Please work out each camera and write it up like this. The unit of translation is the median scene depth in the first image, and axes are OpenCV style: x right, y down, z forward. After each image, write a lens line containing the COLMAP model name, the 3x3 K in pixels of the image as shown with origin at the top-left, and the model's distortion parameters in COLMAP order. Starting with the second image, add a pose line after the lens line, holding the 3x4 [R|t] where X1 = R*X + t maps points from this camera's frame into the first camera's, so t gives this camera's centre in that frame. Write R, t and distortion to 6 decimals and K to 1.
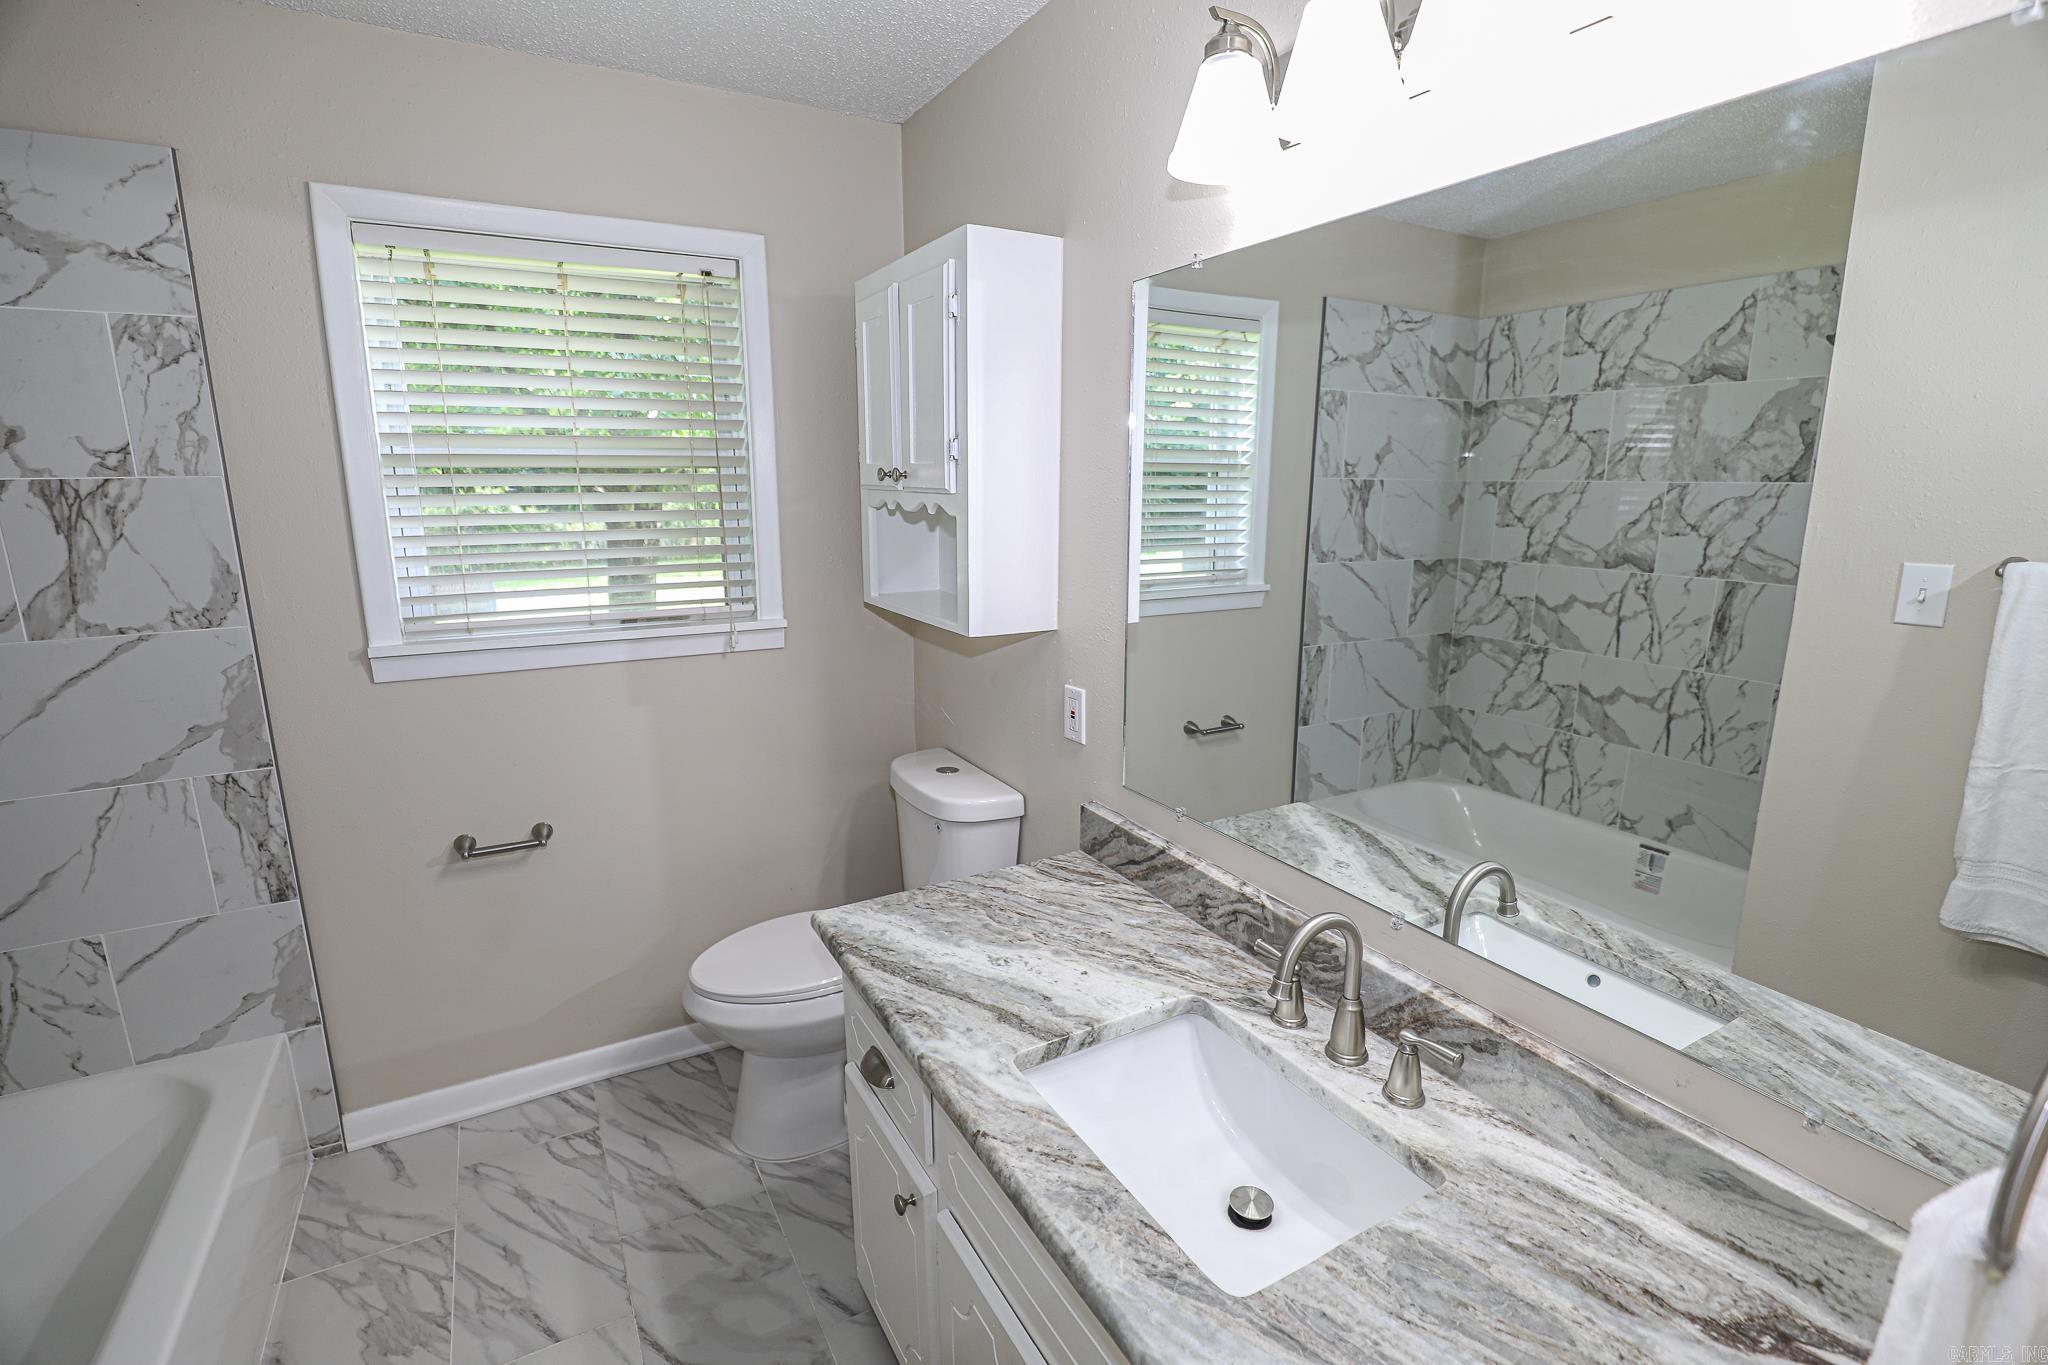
lens RADIAL K [[946.7, 0, 1031.9], [0, 946.7, 697.9], [0, 0, 1]] dist [-0.036917, 0.006788]
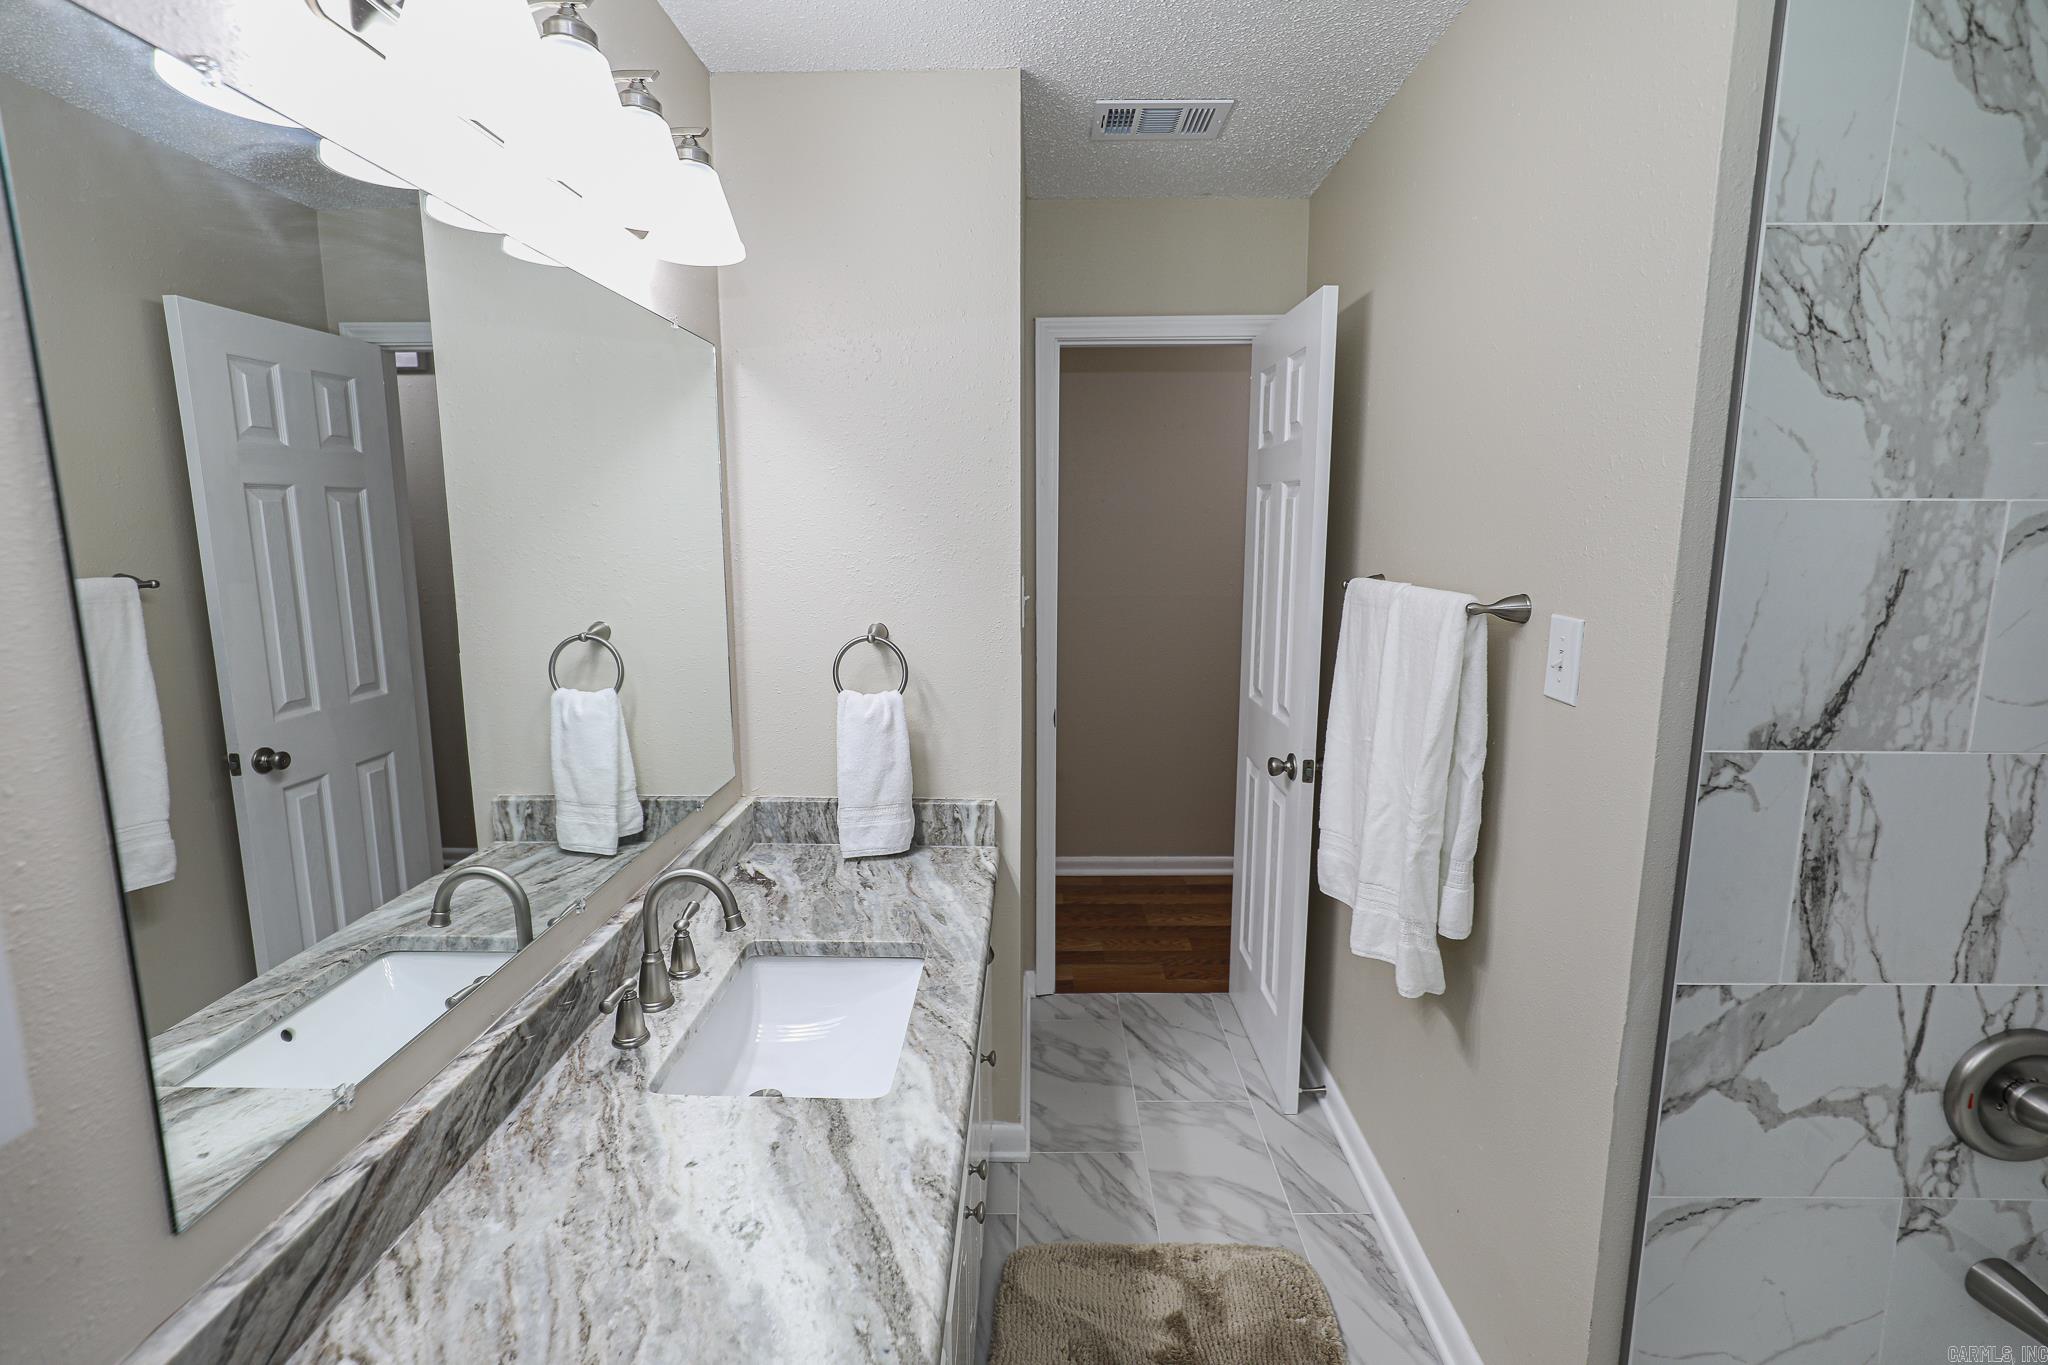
lens RADIAL K [[939.1, 0, 1023.2], [0, 939.1, 684.4], [0, 0, 1]] dist [-0.014459, 0.007442]
pose [[-0.864656, -0.080178, 0.495925, -0.404200], [0.116098, 0.928566, 0.352543, -0.229329], [-0.488765, 0.362404, -0.793582, 1.062675]]
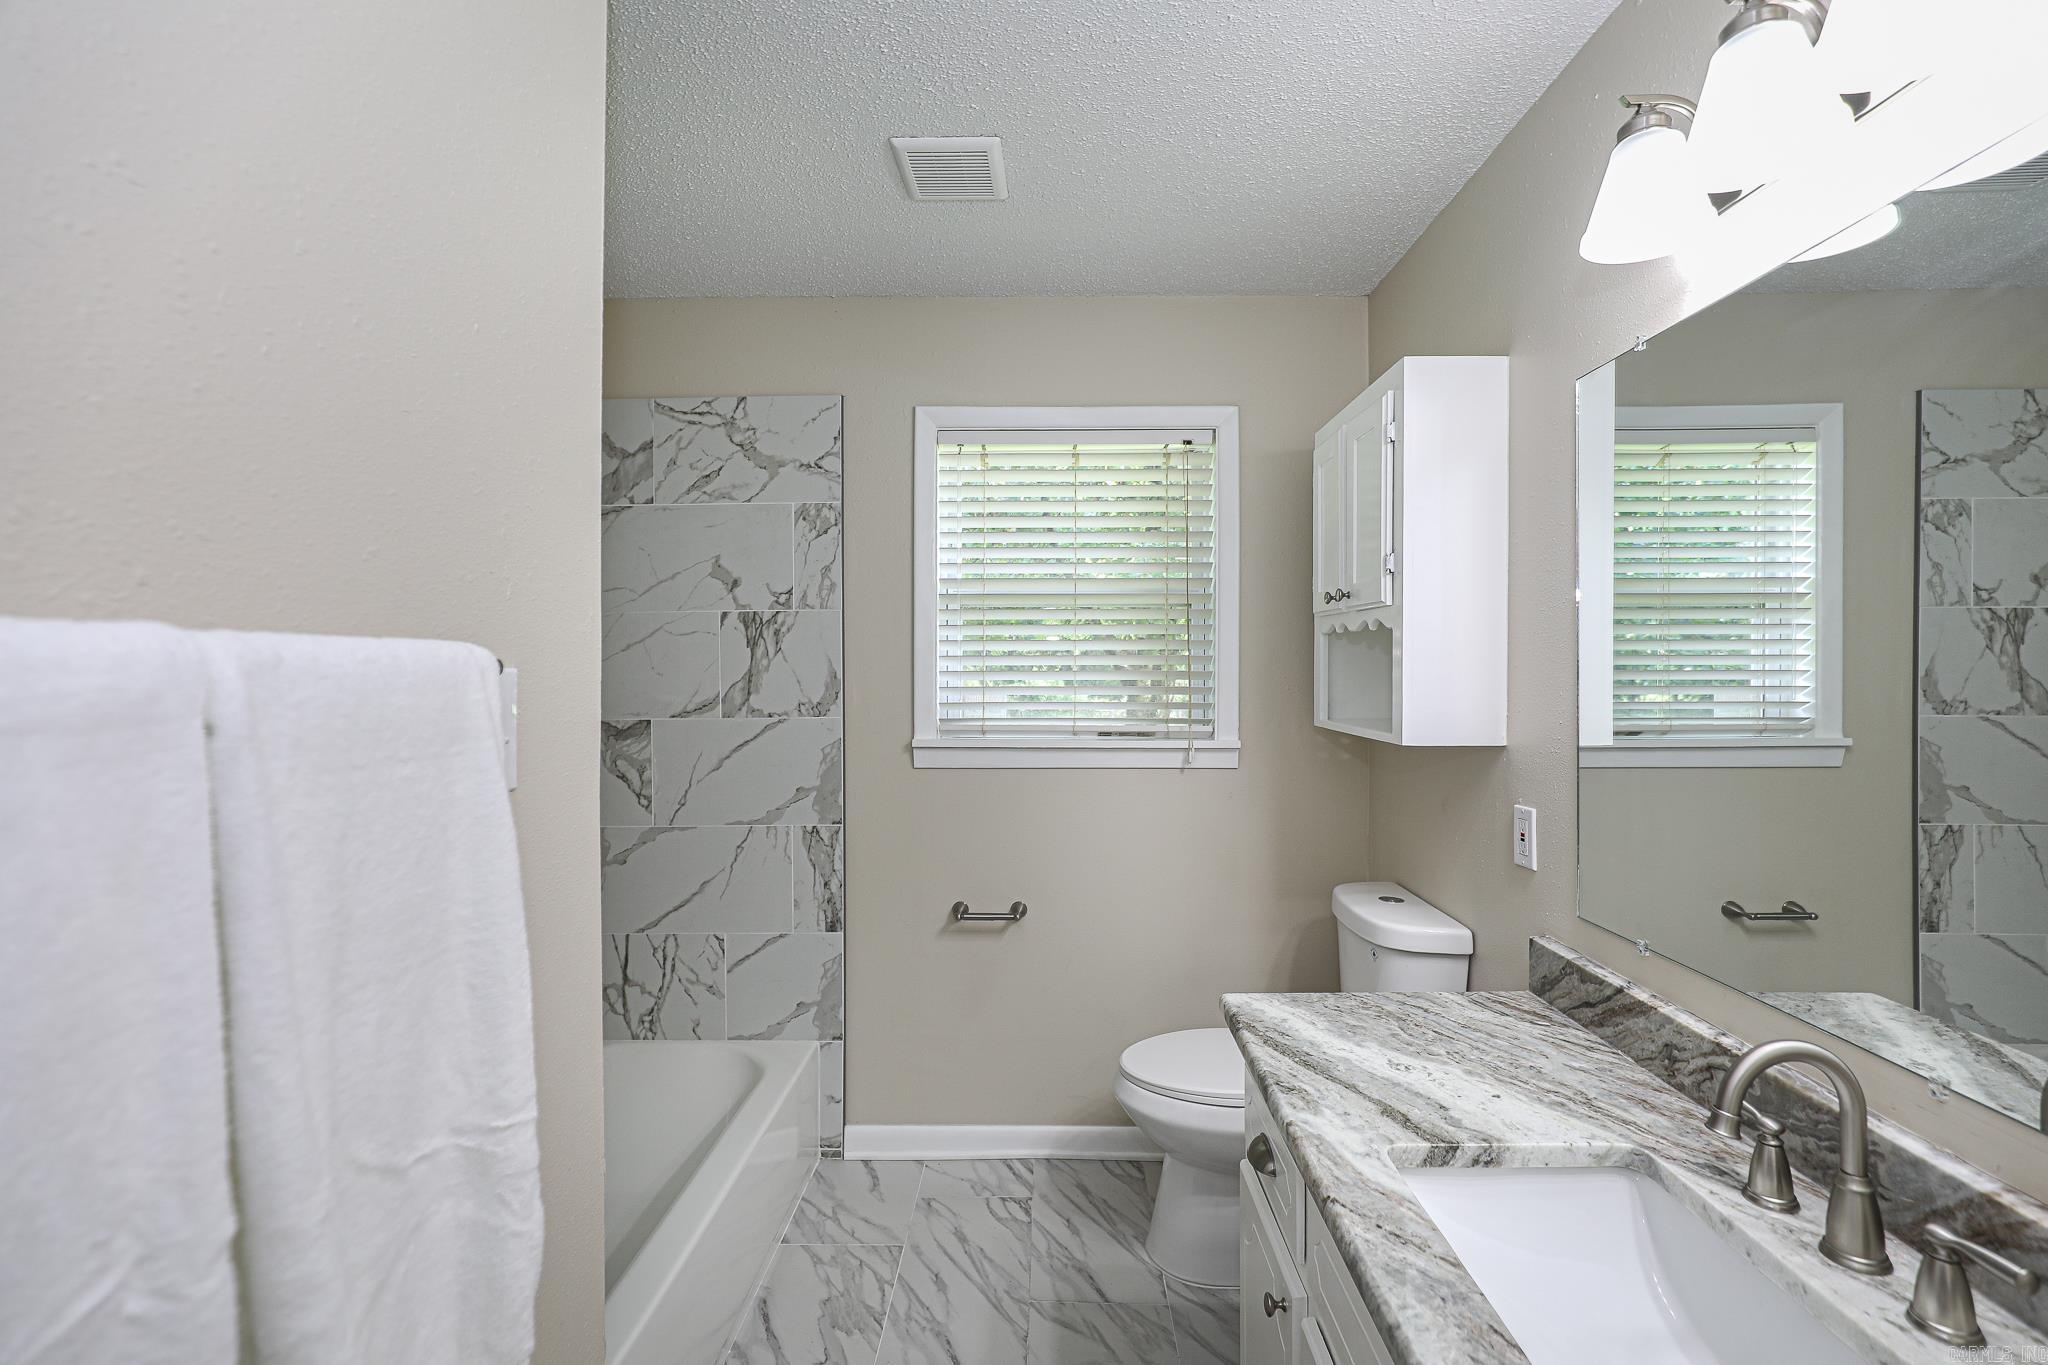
lens RADIAL K [[939.1, 0, 1023.2], [0, 939.1, 684.4], [0, 0, 1]] dist [-0.014459, 0.007442]
pose [[0.856936, 0.003648, -0.515410, 0.101928], [-0.111599, 0.977567, -0.178629, 0.095374], [0.503196, 0.210593, 0.838119, -0.040983]]
